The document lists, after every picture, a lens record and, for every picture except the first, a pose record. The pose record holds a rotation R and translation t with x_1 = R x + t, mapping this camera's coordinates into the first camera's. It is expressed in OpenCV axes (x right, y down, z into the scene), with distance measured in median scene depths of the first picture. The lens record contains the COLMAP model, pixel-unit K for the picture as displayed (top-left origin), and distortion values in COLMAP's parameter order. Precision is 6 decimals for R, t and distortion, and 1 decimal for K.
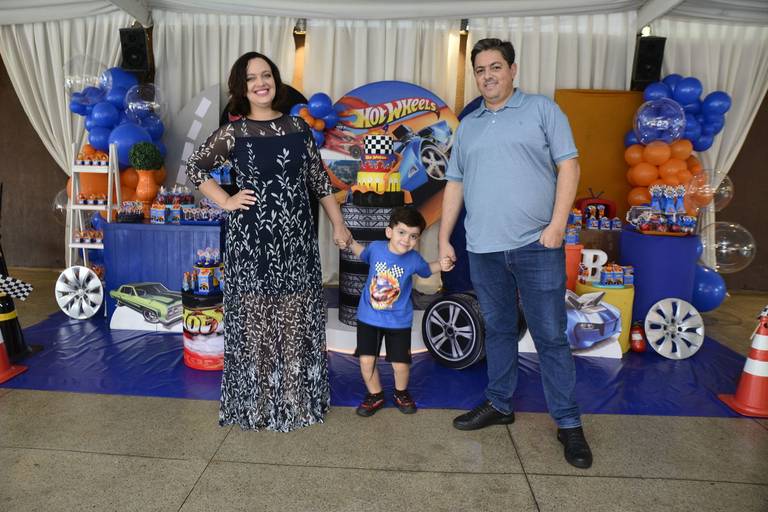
lens RADIAL K [[571.4, 0, 390.3], [0, 571.4, 228.5], [0, 0, 1]] dist [-0.087266, -0.002452]
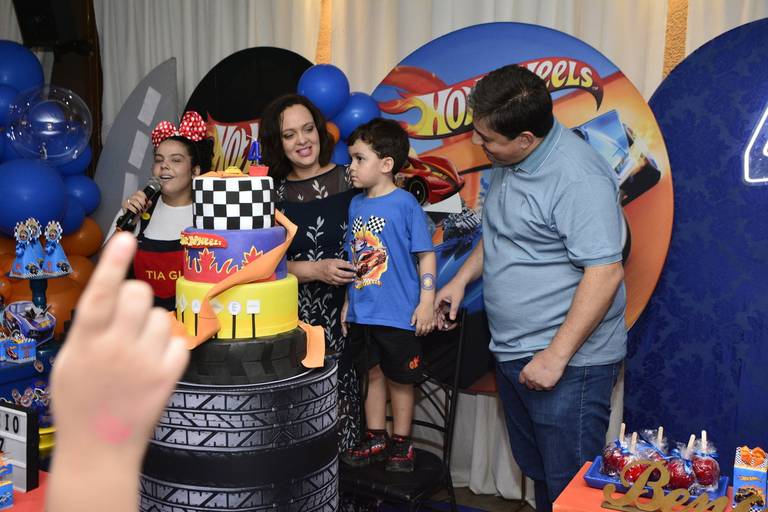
lens RADIAL K [[829.1, 0, 373.4], [0, 829.1, 260.7], [0, 0, 1]] dist [0.000003, 0.000000]
pose [[0.894092, 0.028055, -0.447004, 0.204743], [-0.028831, 0.999571, 0.005067, -0.083059], [0.446955, 0.008357, 0.894518, 0.409223]]
